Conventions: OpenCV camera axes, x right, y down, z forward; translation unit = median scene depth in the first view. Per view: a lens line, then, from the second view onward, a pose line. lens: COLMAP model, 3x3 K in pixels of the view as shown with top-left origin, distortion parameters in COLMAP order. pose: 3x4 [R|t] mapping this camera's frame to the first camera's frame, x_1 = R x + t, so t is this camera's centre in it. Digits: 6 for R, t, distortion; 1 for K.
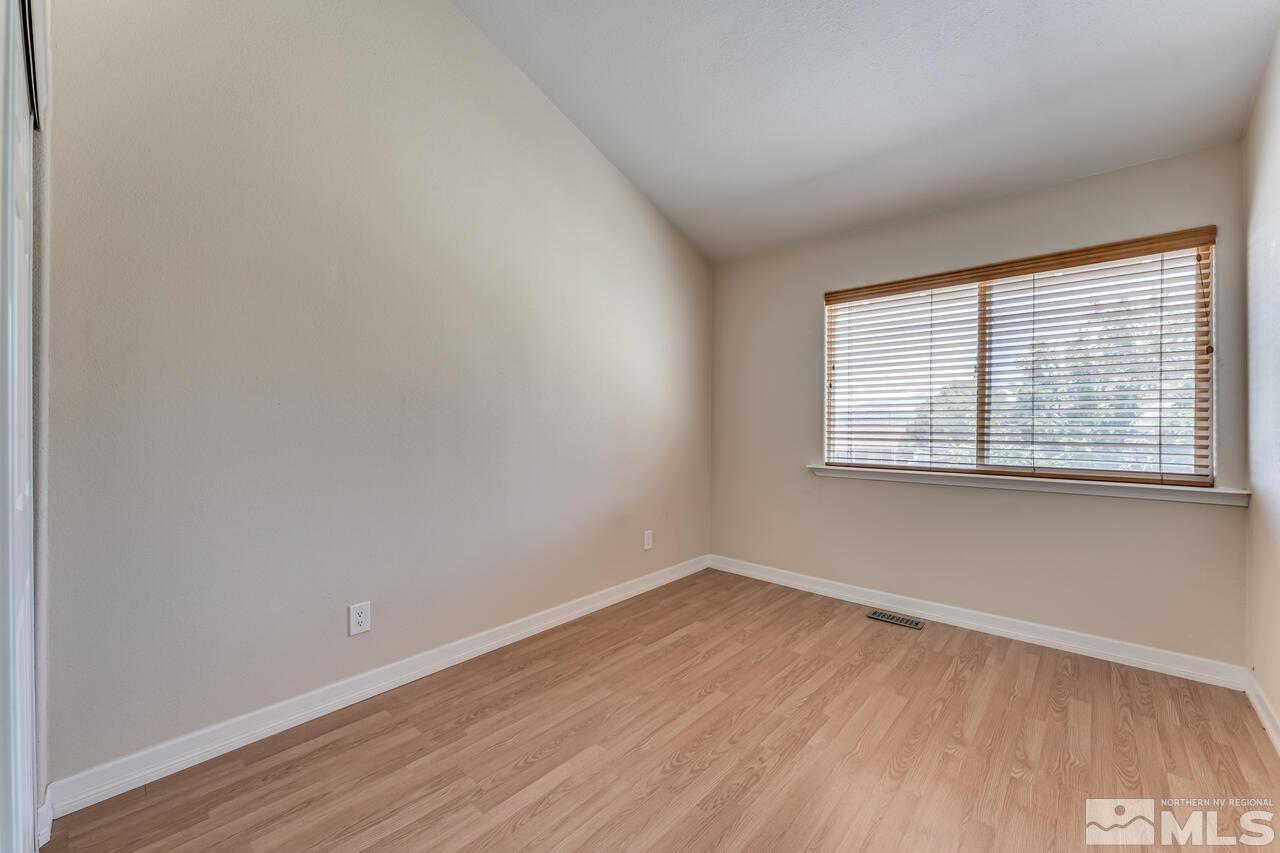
lens RADIAL K [[513.6, 0, 641.4], [0, 513.6, 420.7], [0, 0, 1]] dist [-0.001051, 0.000158]
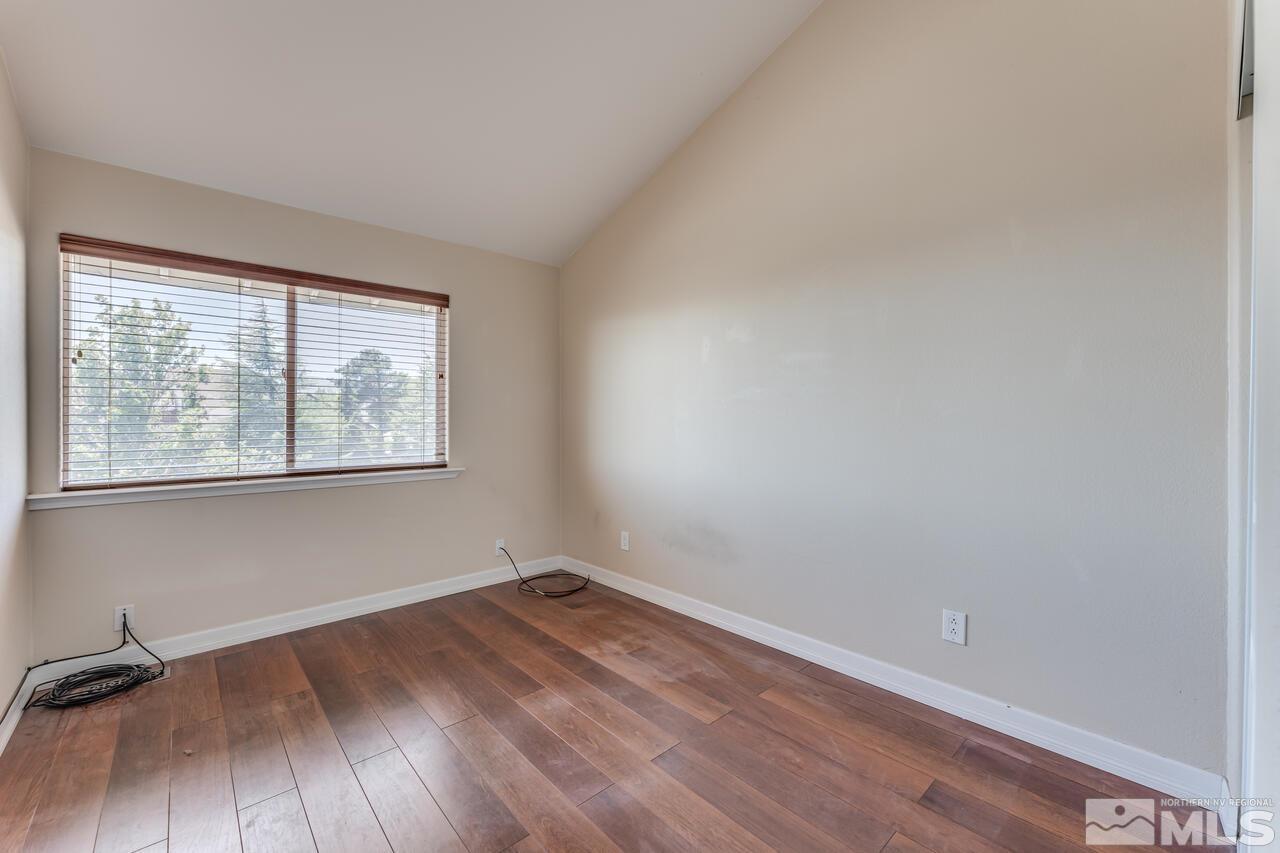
lens RADIAL K [[513.6, 0, 640.7], [0, 513.6, 427.4], [0, 0, 1]] dist [-0.001051, 0.000158]
pose [[0.116493, -0.004319, 0.993182, -0.246466], [0.003006, 0.999988, 0.003996, 0.003349], [-0.993187, 0.002520, 0.116505, 0.197385]]
